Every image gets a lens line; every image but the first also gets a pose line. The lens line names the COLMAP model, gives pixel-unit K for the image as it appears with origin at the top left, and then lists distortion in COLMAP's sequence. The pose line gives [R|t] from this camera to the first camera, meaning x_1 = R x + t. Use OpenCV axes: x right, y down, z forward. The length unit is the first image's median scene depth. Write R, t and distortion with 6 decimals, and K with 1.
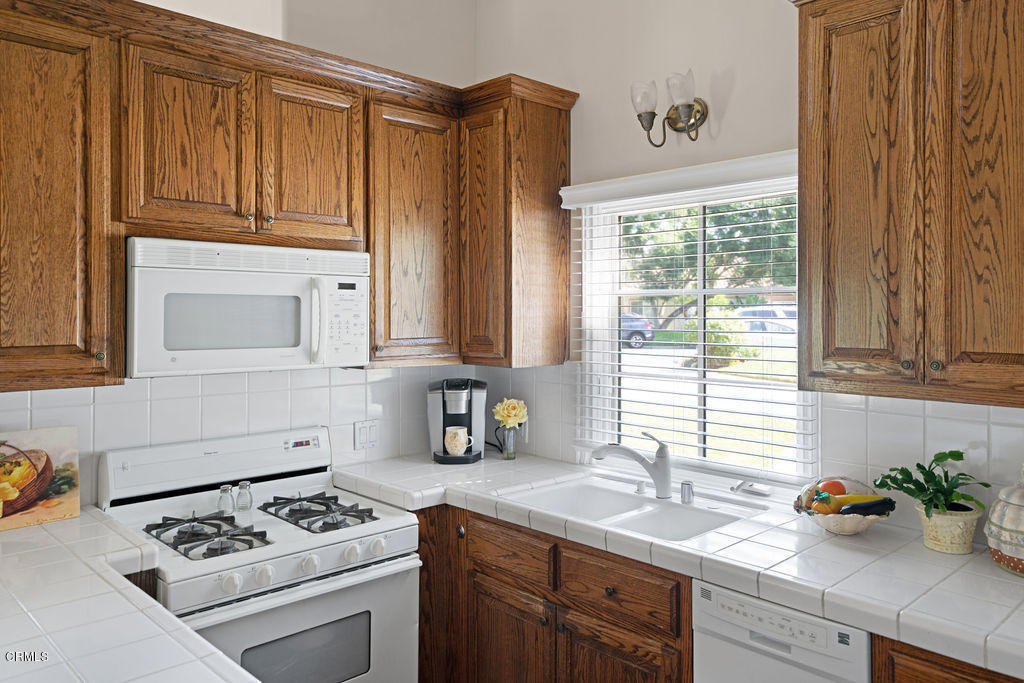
lens RADIAL K [[767.1, 0, 513.6], [0, 767.1, 315.0], [0, 0, 1]] dist [0.028982, 0.001592]
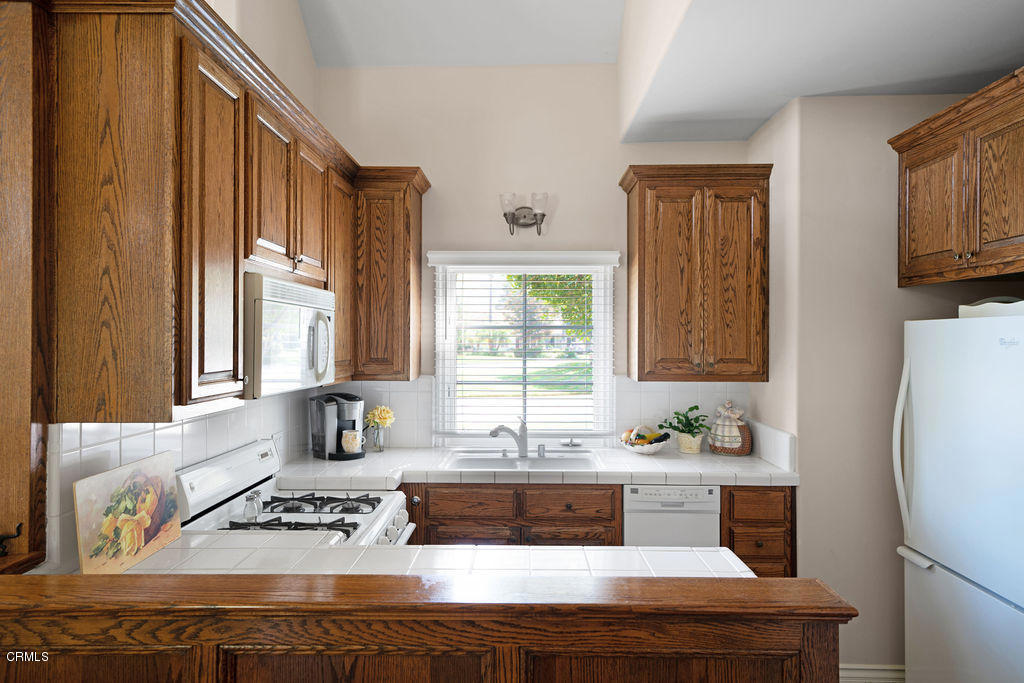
lens RADIAL K [[640.2, 0, 512.0], [0, 640.2, 341.5], [0, 0, 1]] dist [0.002093, 0.000033]
pose [[0.713553, -0.000357, 0.700601, -0.964138], [0.000378, 1.000000, 0.000125, -0.001674], [-0.700601, 0.000176, 0.713553, 0.089795]]
